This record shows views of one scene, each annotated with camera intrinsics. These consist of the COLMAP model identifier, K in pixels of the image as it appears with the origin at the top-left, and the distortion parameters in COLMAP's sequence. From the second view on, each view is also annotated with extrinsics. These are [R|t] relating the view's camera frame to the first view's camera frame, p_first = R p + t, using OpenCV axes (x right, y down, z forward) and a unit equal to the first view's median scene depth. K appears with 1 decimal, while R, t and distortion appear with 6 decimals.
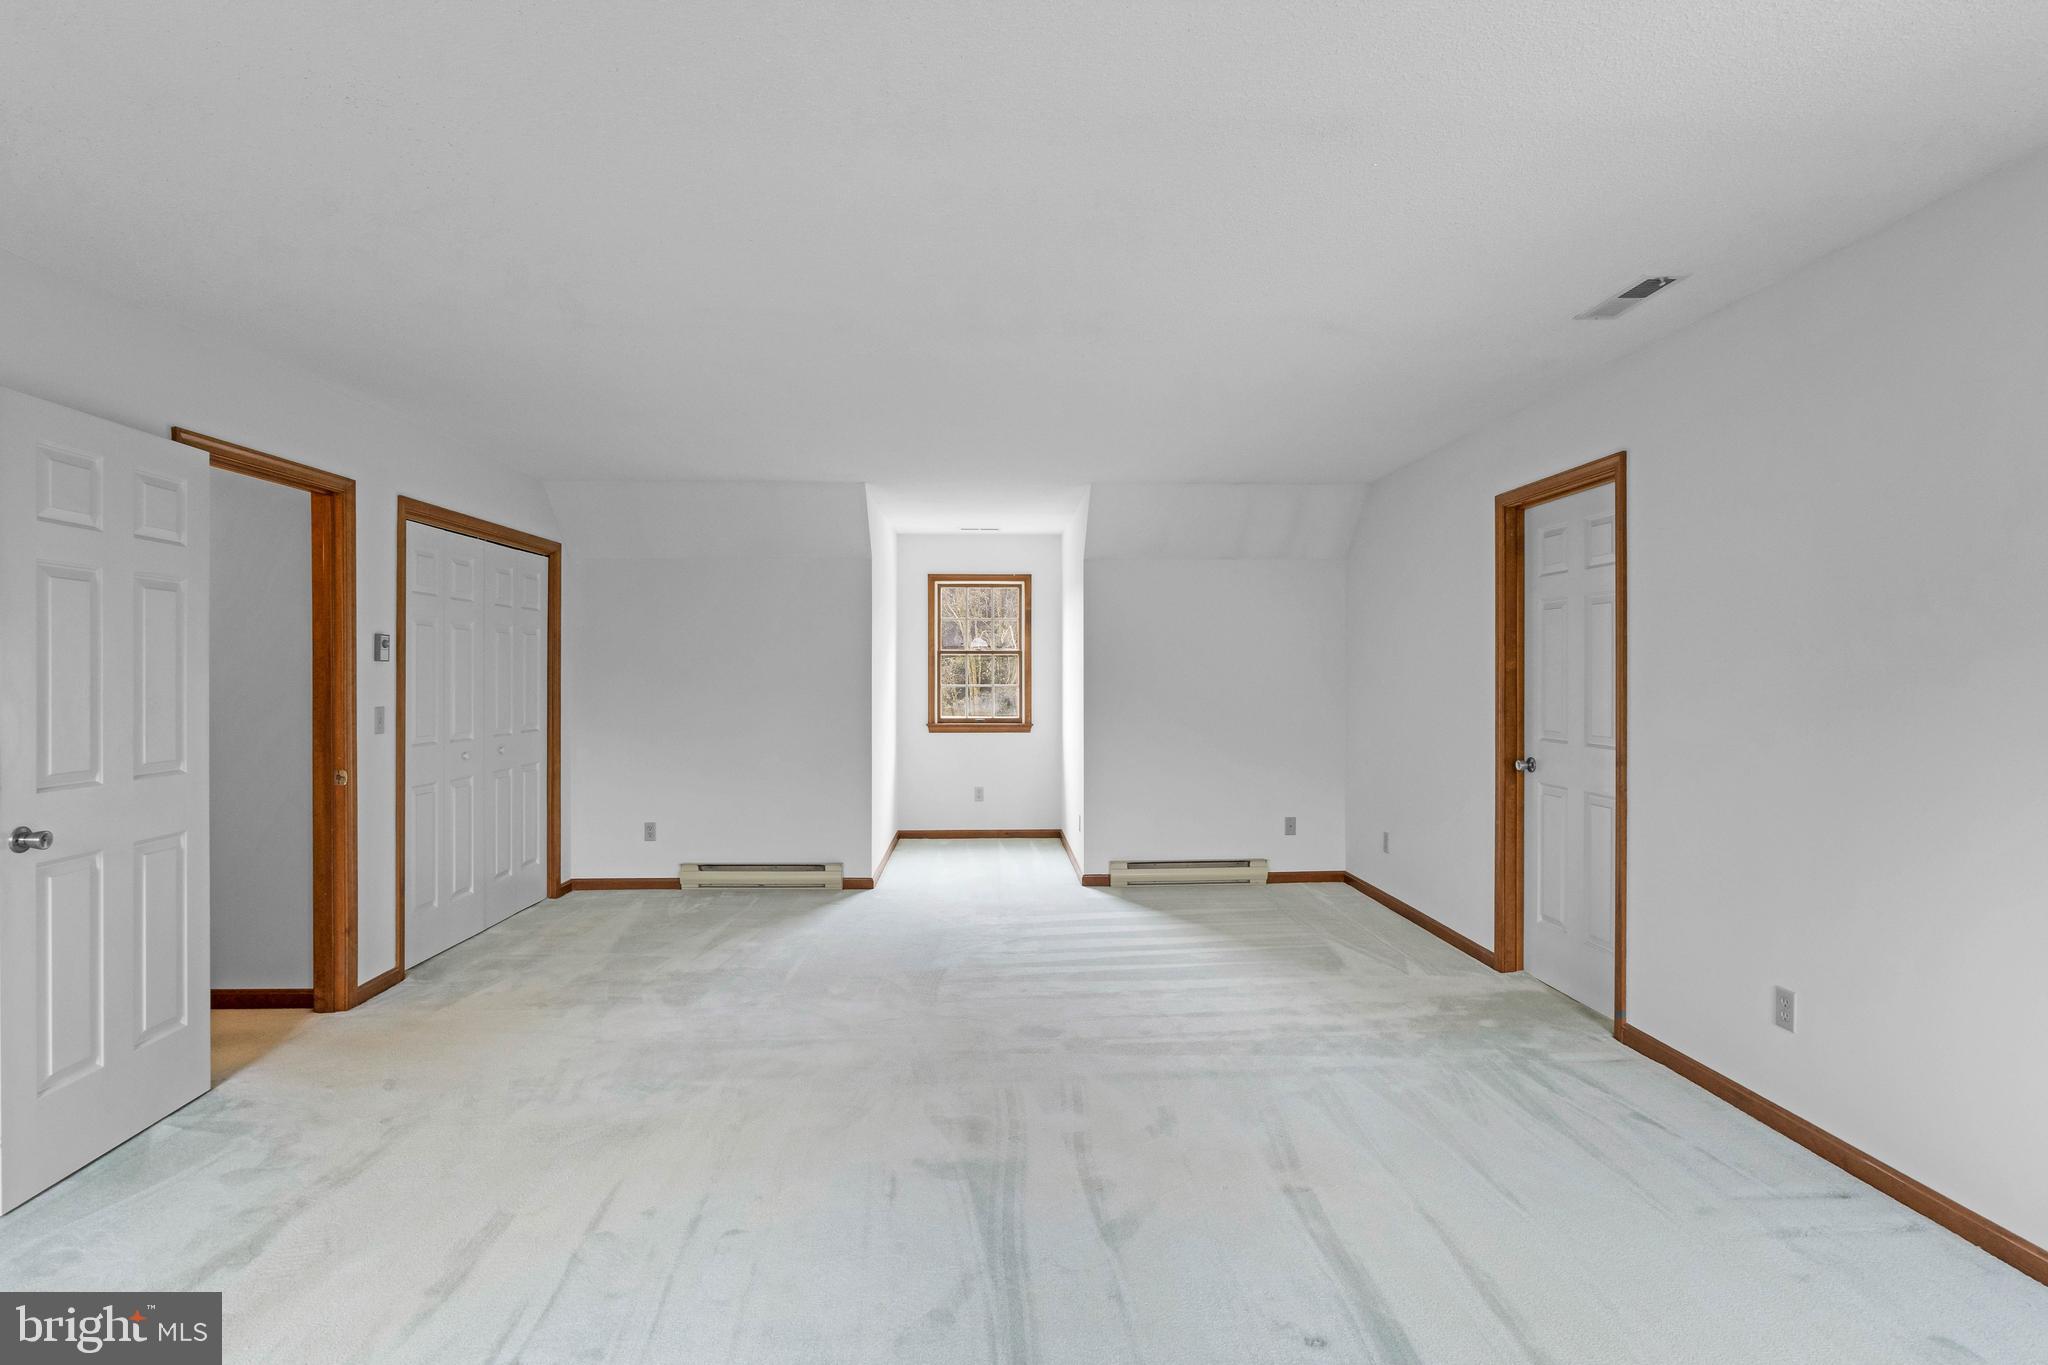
lens RADIAL K [[1004.9, 0, 1022.7], [0, 1004.9, 676.5], [0, 0, 1]] dist [-0.002001, 0.000344]
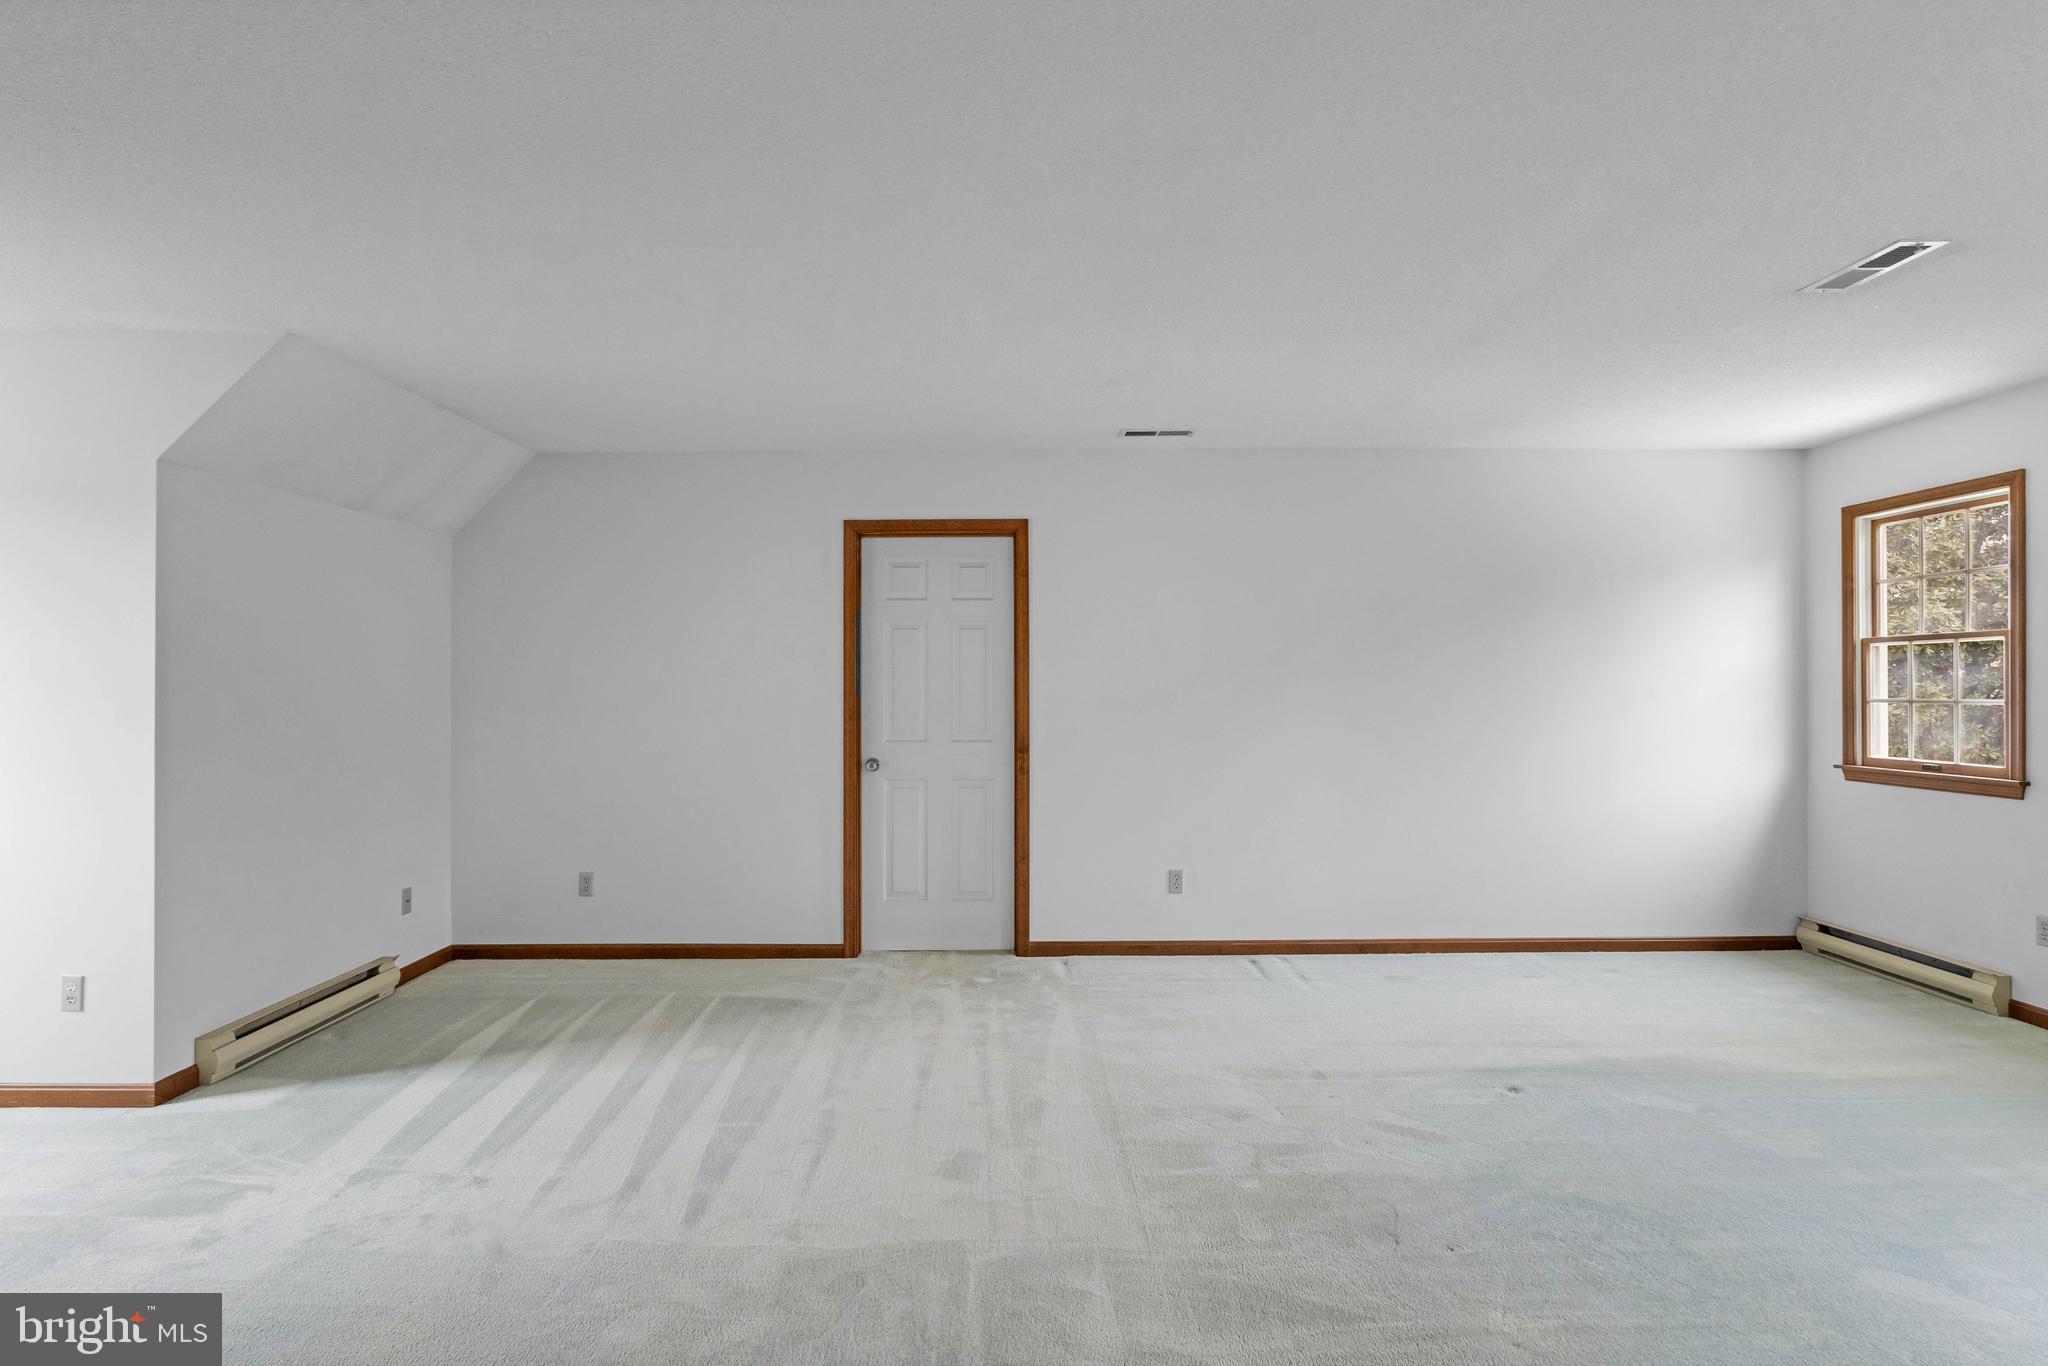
lens RADIAL K [[1004.9, 0, 1022.1], [0, 1004.9, 682.7], [0, 0, 1]] dist [-0.002001, 0.000344]
pose [[0.032234, 0.002259, 0.999478, -0.706470], [0.006516, 0.999976, -0.002470, -0.000456], [-0.999459, 0.006593, 0.032218, 0.902295]]
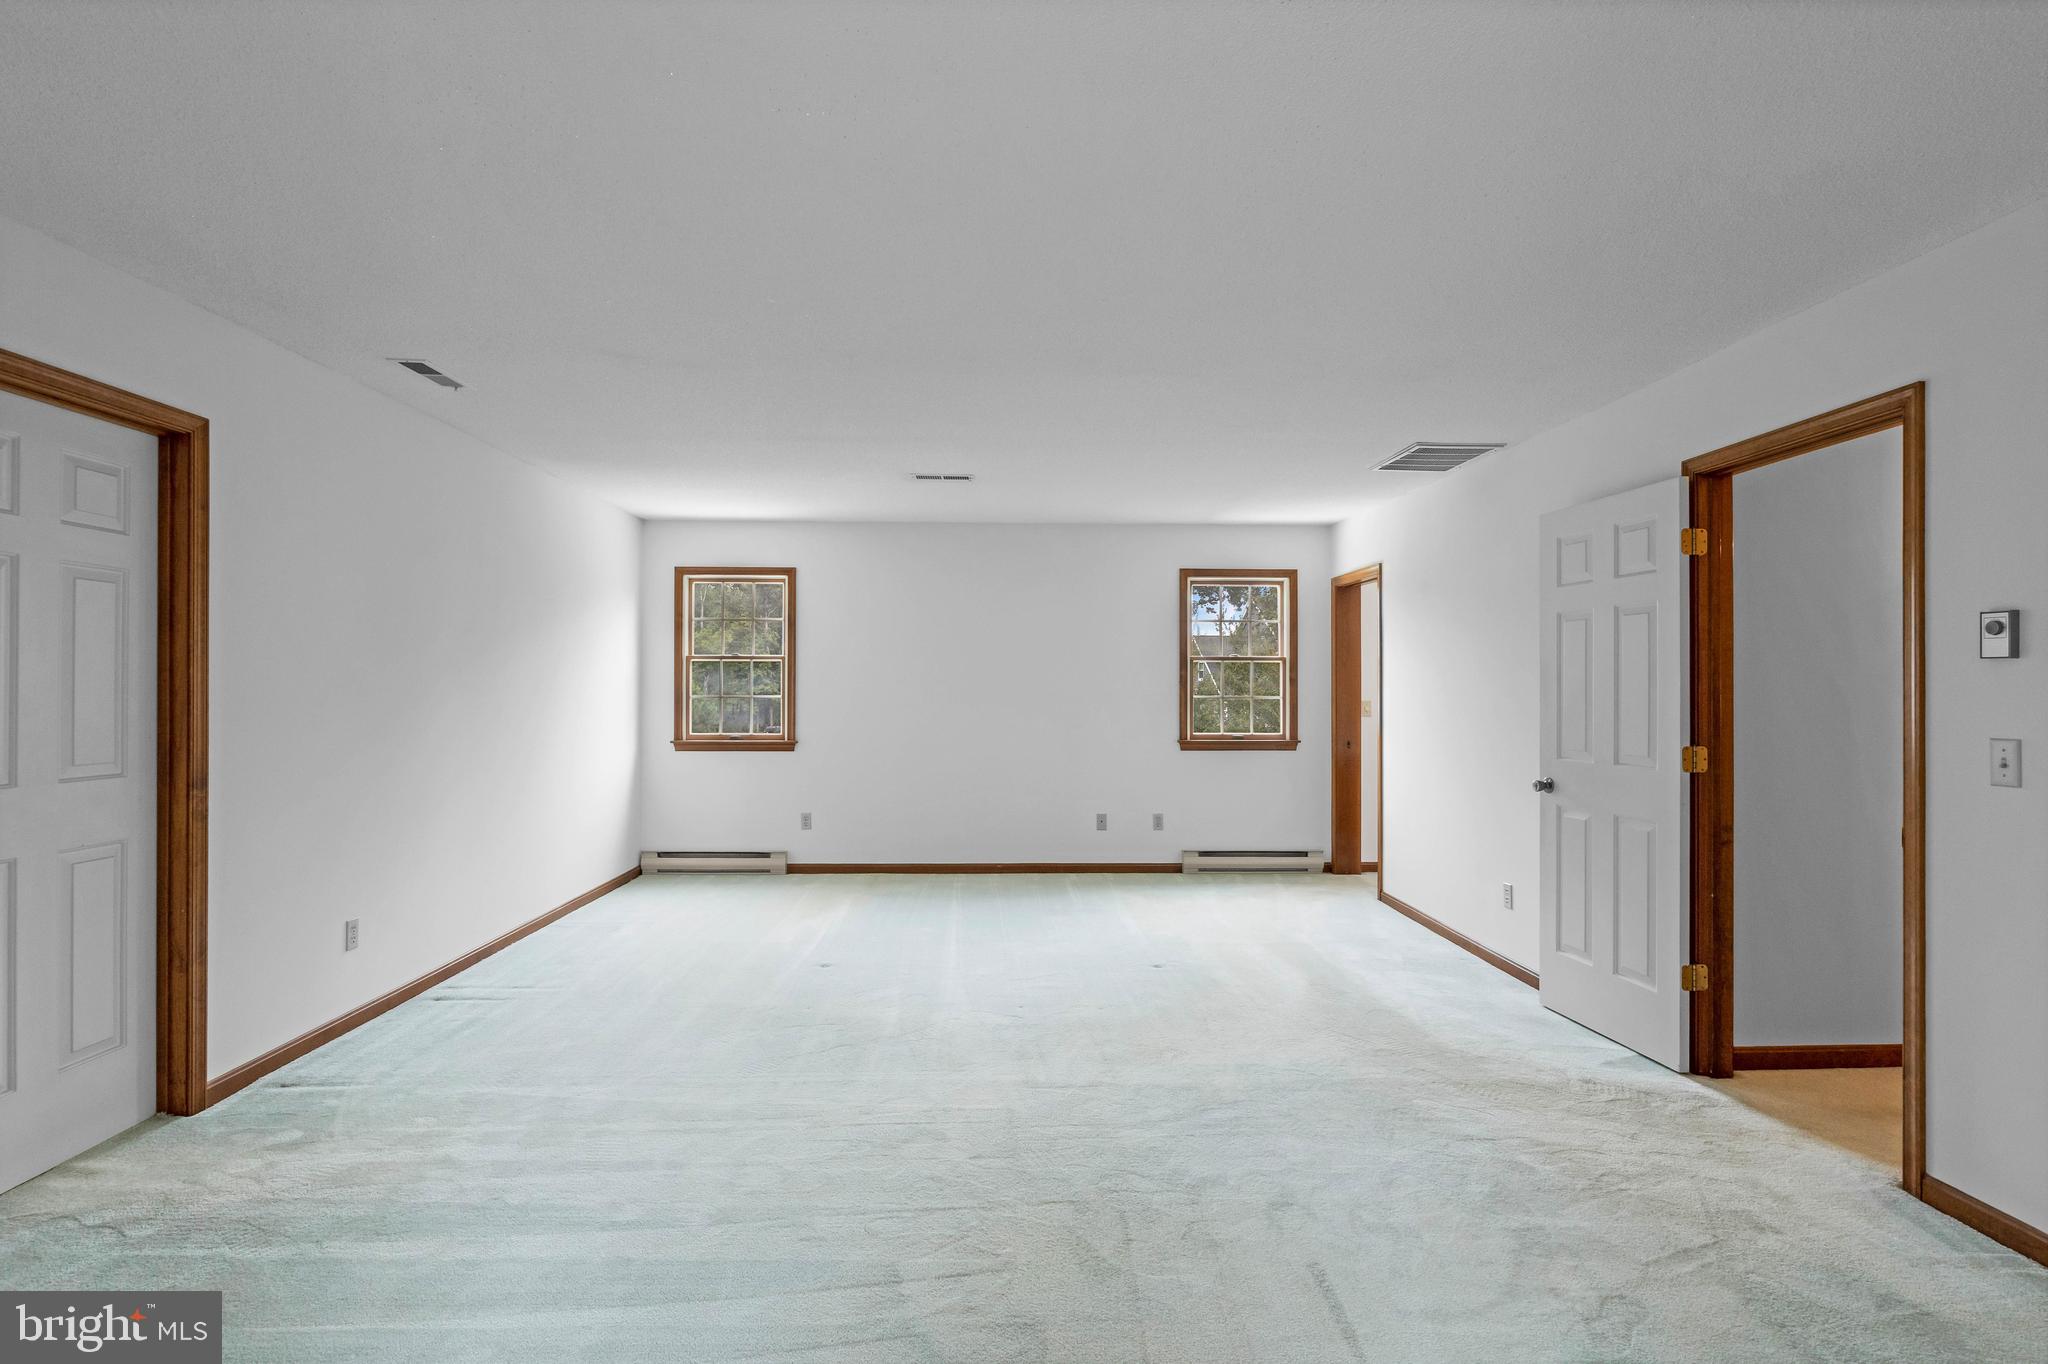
lens RADIAL K [[1004.9, 0, 1030.8], [0, 1004.9, 687.0], [0, 0, 1]] dist [-0.002001, 0.000344]
pose [[-0.999972, -0.005039, -0.005528, -0.094559], [-0.005049, 0.999986, 0.001674, -0.000336], [0.005519, 0.001702, -0.999983, 1.741624]]
